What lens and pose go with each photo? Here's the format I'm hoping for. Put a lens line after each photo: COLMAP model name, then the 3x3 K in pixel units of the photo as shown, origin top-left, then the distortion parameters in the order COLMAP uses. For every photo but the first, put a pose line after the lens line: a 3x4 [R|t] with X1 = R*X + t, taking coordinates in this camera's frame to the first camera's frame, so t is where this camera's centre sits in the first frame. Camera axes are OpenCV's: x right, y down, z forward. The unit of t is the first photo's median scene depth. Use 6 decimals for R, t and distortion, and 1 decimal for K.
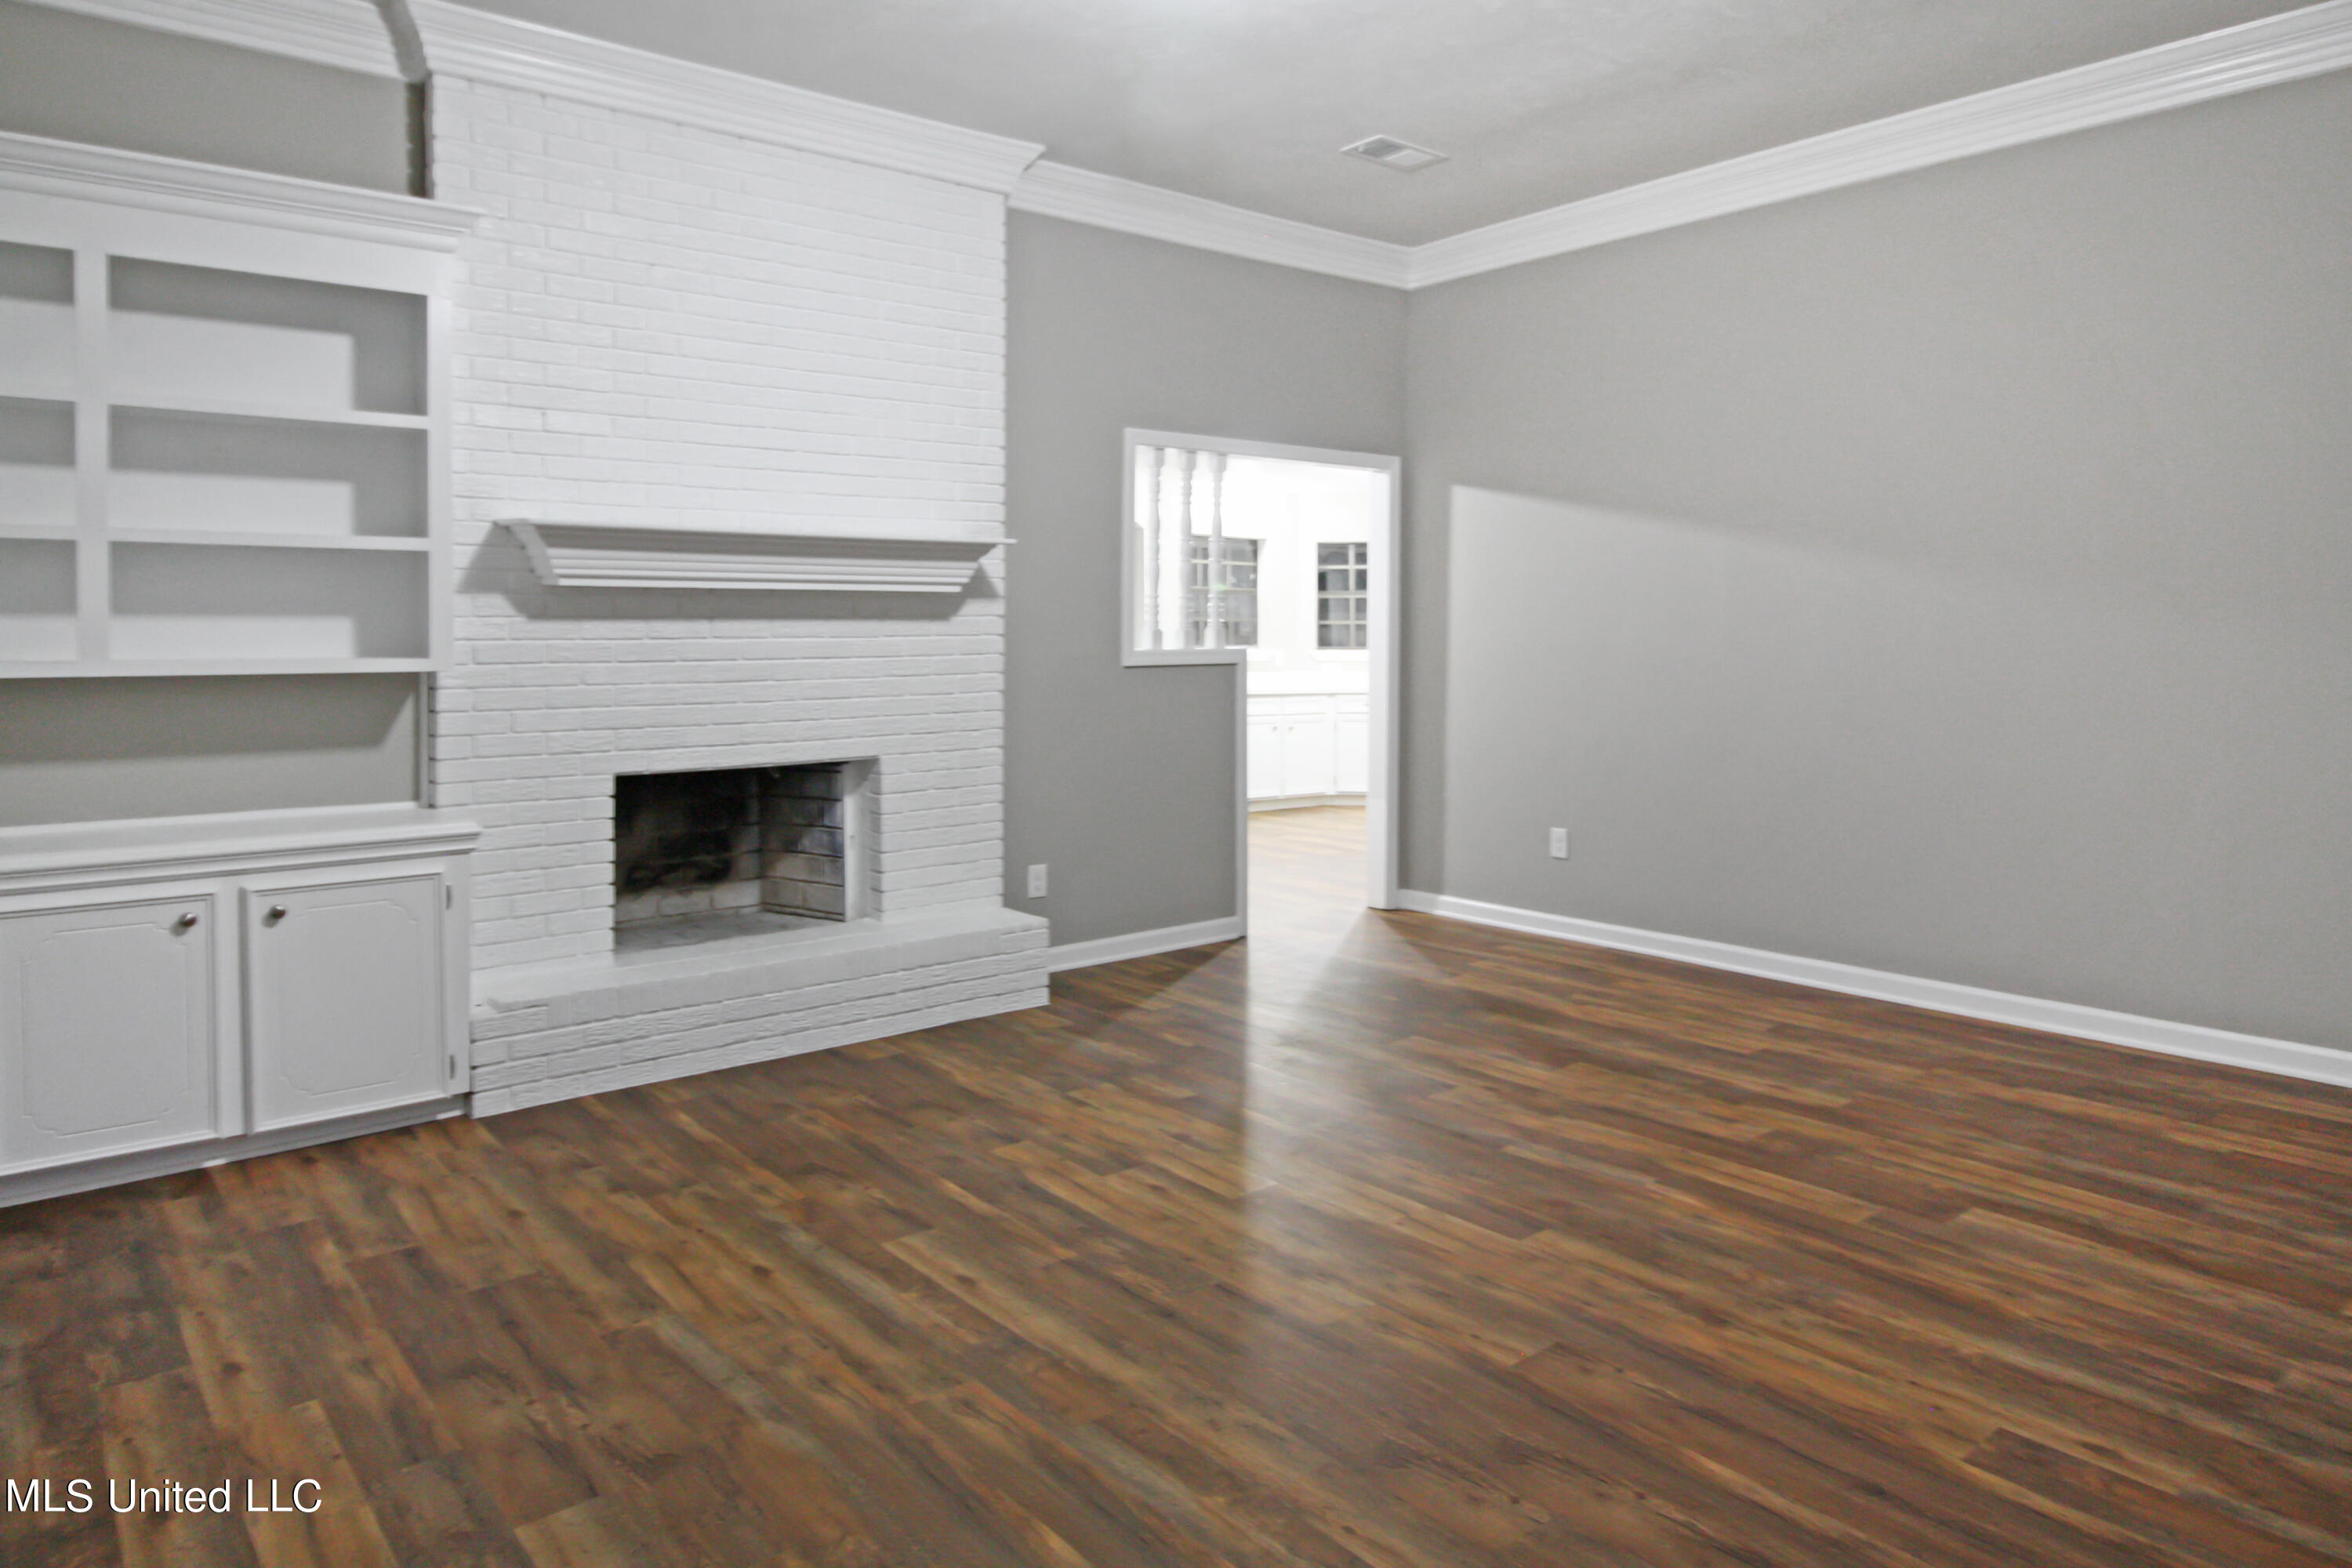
lens RADIAL K [[1499.3, 0, 1150.8], [0, 1499.3, 728.2], [0, 0, 1]] dist [-0.000782, -0.008128]
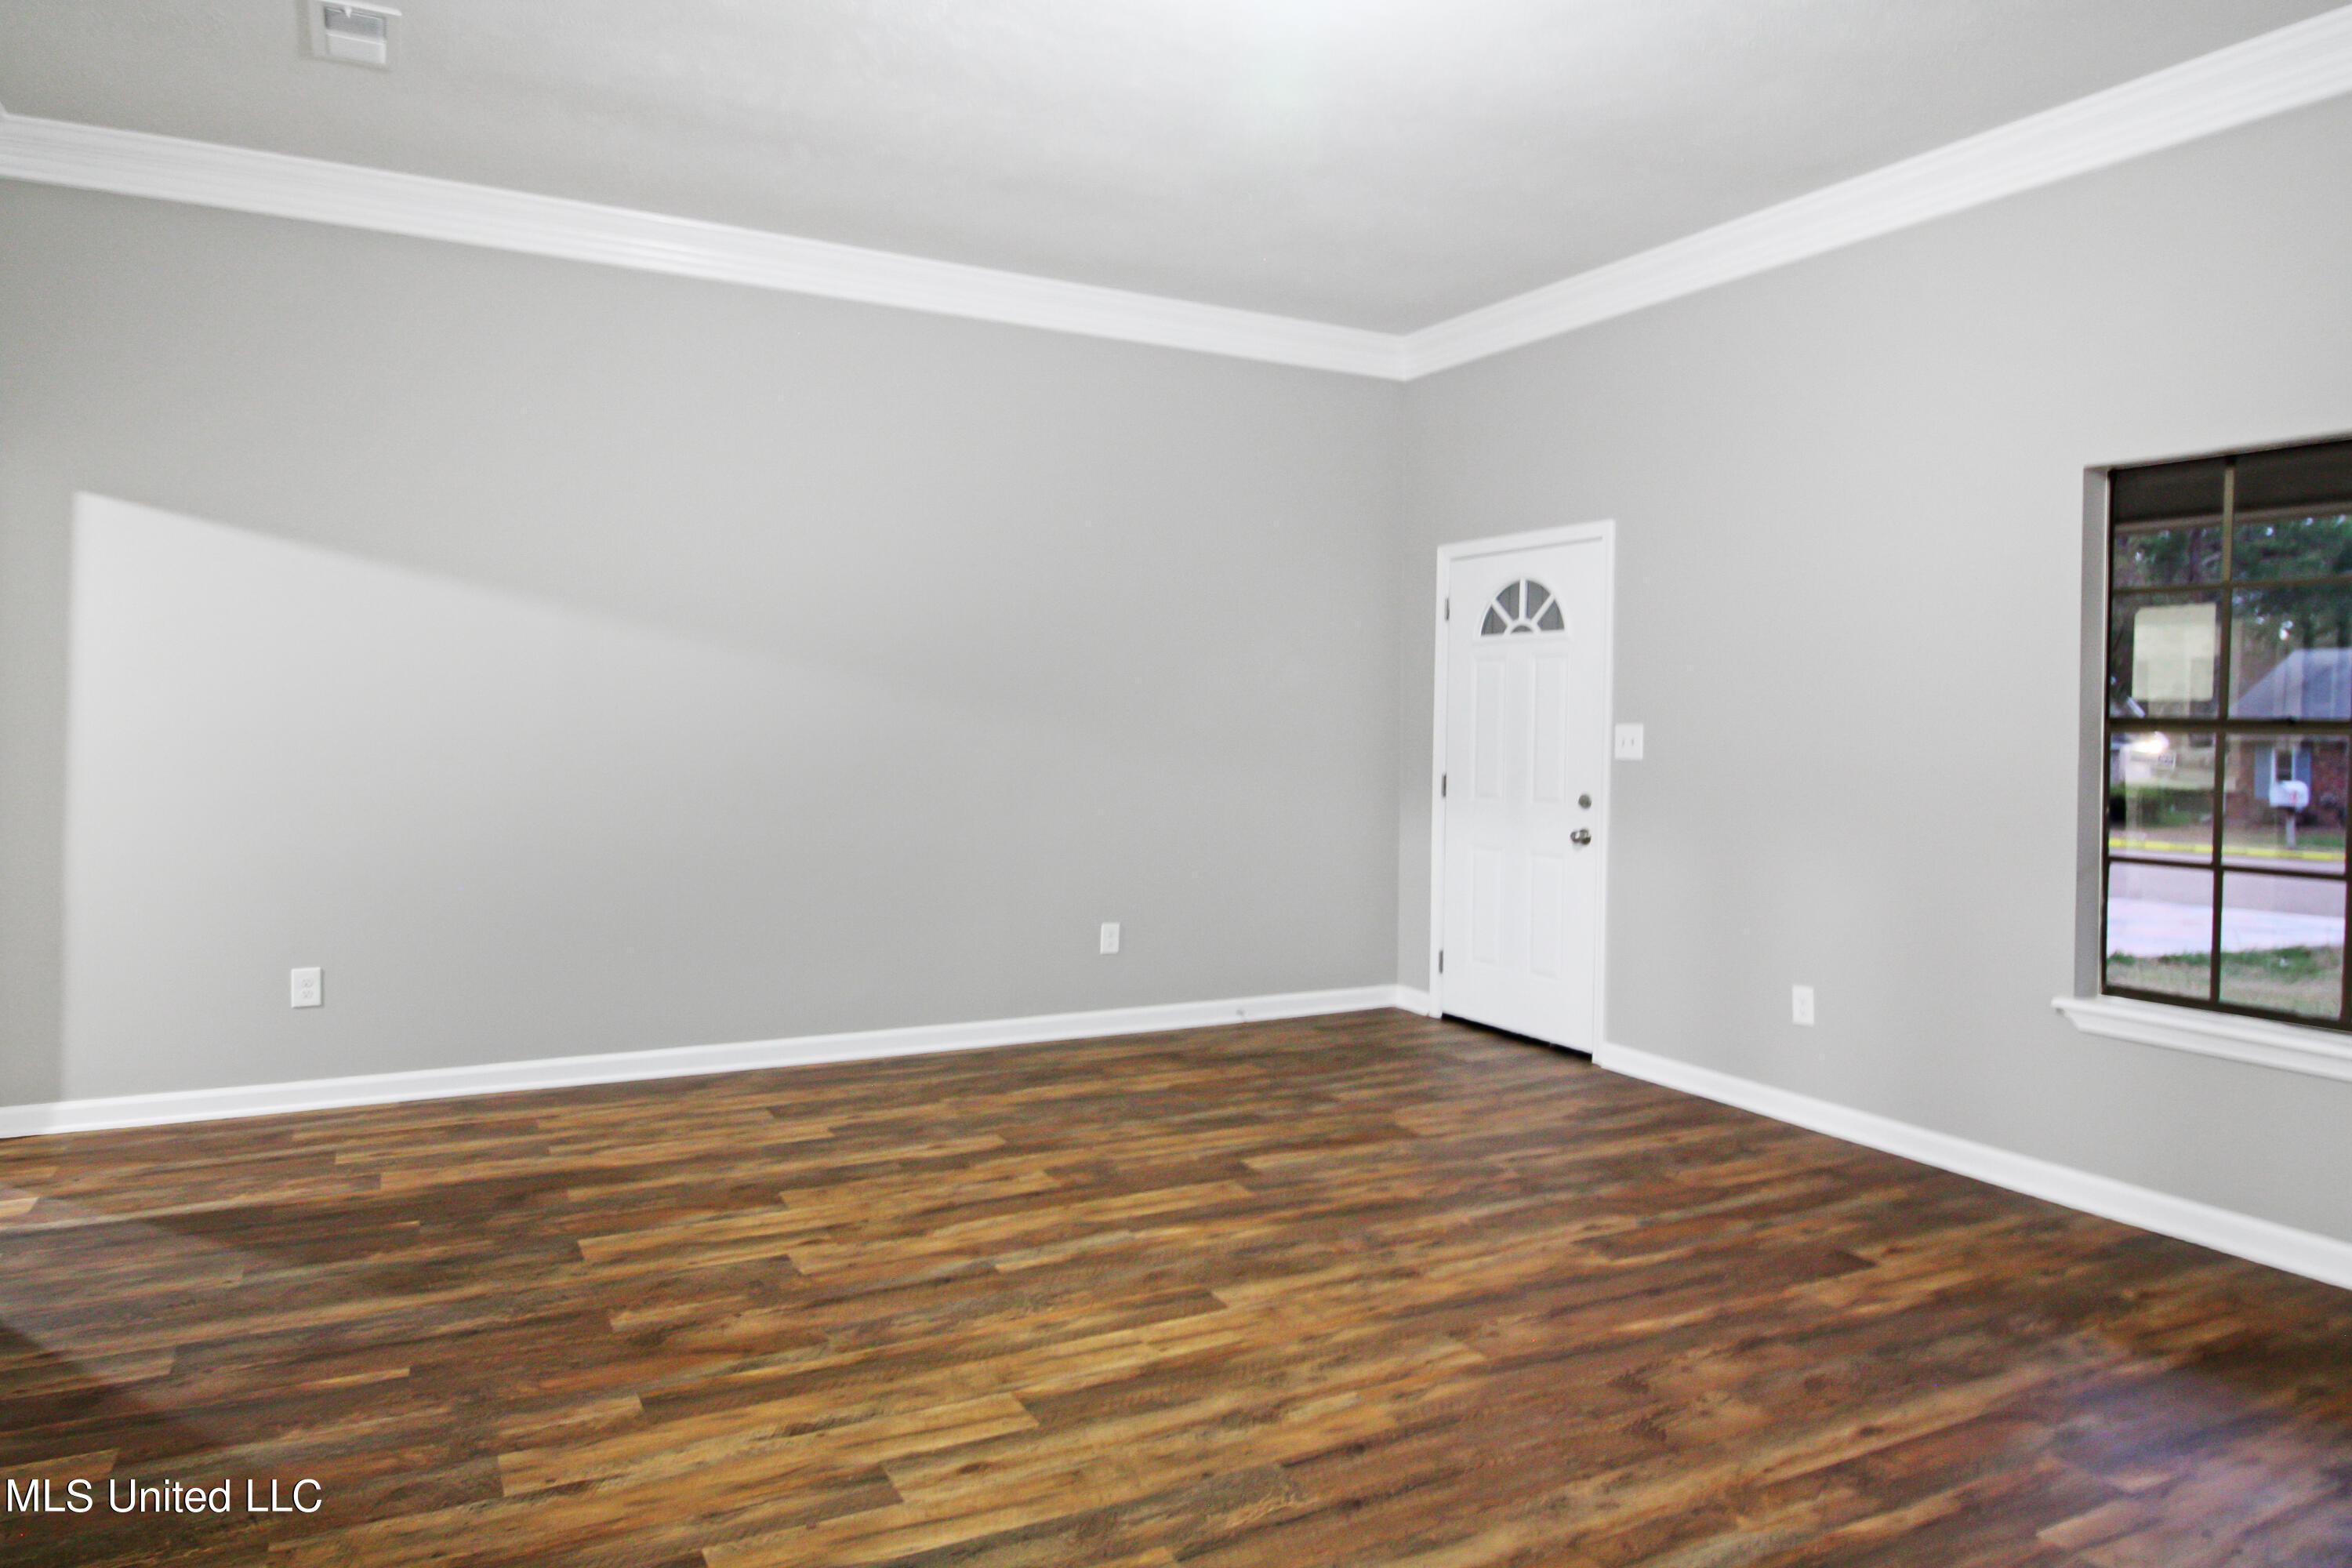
lens RADIAL K [[1499.3, 0, 1150.8], [0, 1499.3, 728.2], [0, 0, 1]] dist [-0.000782, -0.008128]
pose [[0.188891, 0.000896, 0.981998, -0.794550], [0.051886, 0.998594, -0.010892, -0.048869], [-0.980626, 0.053010, 0.188579, 0.856736]]
